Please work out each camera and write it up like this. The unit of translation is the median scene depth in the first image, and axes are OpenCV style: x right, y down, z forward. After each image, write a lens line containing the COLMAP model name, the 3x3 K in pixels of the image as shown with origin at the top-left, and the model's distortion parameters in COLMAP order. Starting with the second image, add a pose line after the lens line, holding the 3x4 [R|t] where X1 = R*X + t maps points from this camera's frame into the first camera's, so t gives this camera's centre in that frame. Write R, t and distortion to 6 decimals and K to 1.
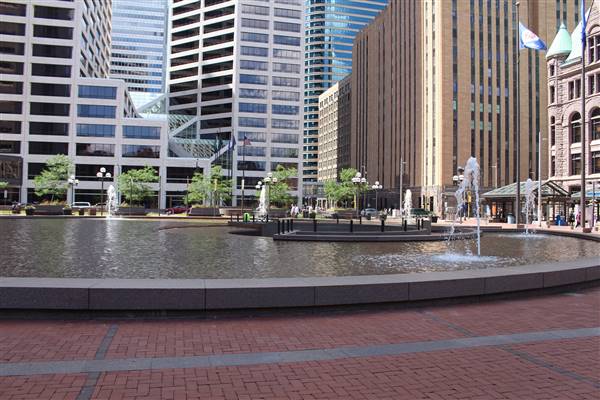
lens RADIAL K [[502.5, 0, 300.0], [0, 502.5, 200.0], [0, 0, 1]] dist [-0.147228, 0.119796]
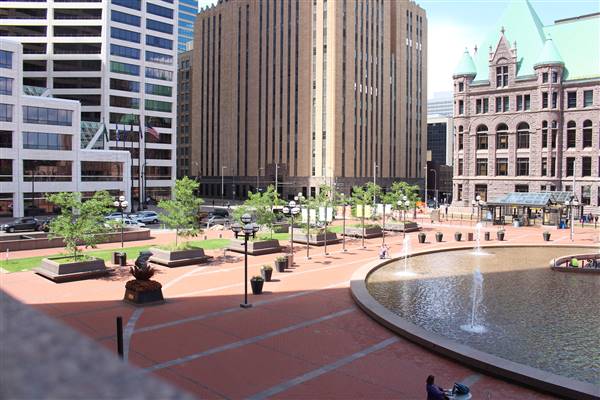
lens RADIAL K [[502.5, 0, 300.0], [0, 502.5, 200.0], [0, 0, 1]] dist [-0.147228, 0.119796]
pose [[0.841656, -0.034107, 0.538936, -0.407002], [-0.002475, 0.997749, 0.067009, -0.058809], [-0.540008, -0.057732, 0.839677, 0.149366]]
